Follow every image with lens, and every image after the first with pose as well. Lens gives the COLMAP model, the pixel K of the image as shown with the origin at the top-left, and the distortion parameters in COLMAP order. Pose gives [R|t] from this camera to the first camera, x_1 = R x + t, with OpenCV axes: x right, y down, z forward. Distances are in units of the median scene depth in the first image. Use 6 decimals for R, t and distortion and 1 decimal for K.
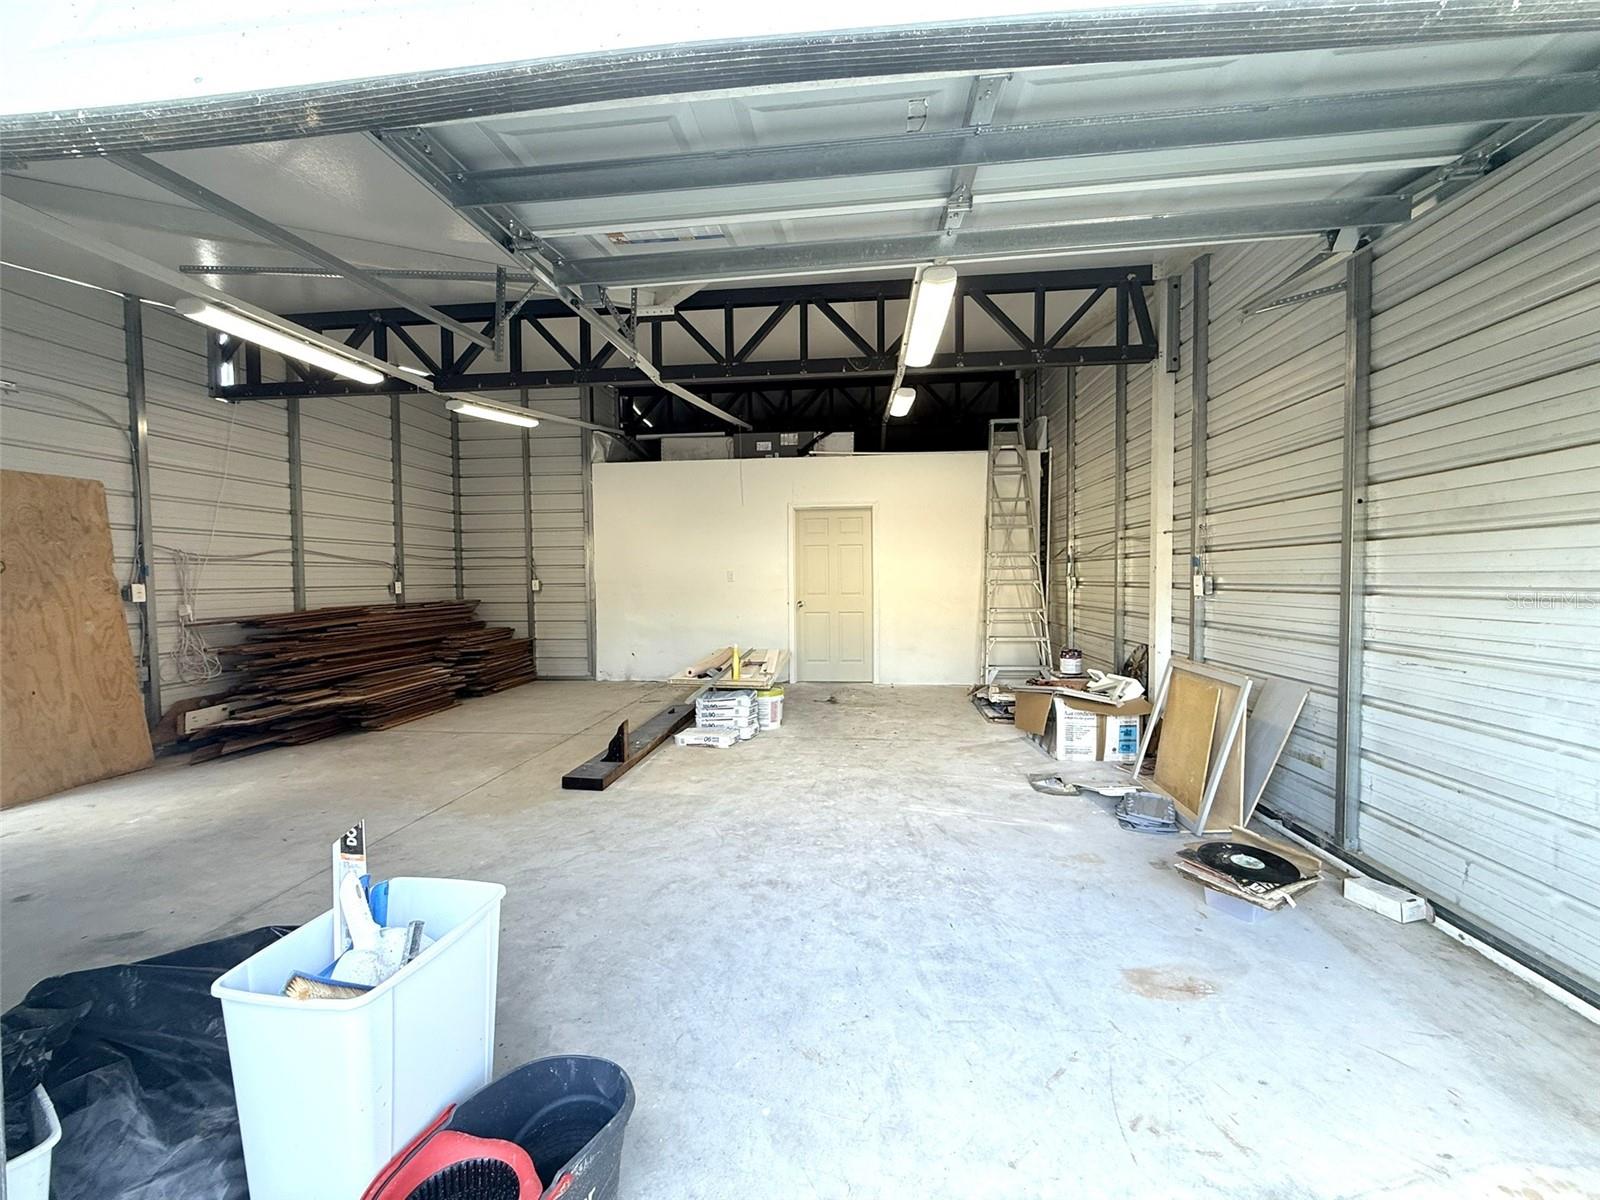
lens RADIAL K [[636.2, 0, 796.4], [0, 636.2, 597.8], [0, 0, 1]] dist [-0.001089, 0.000242]
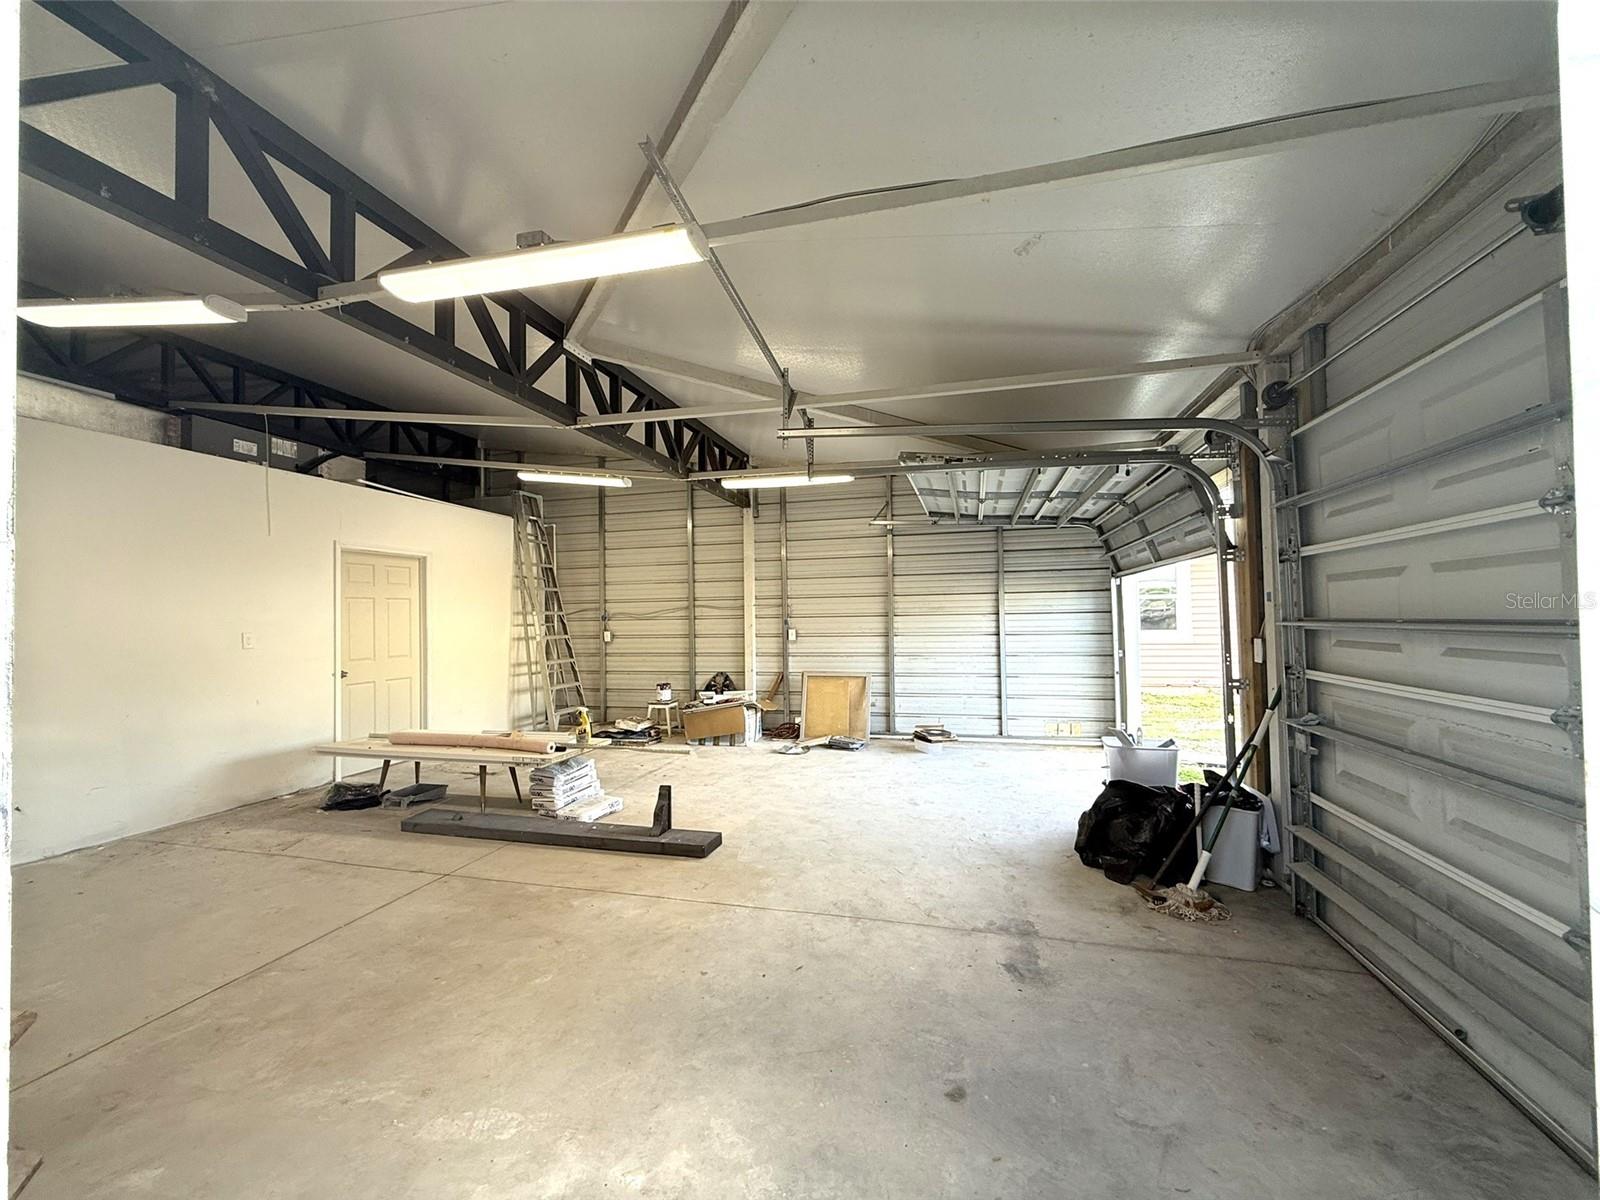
lens RADIAL K [[636.2, 0, 797.3], [0, 636.2, 601.6], [0, 0, 1]] dist [-0.001089, 0.000242]
pose [[0.157387, 0.029261, 0.987103, -1.361620], [0.045002, 0.998310, -0.036768, -0.051411], [-0.986511, 0.050209, 0.155804, 0.711705]]
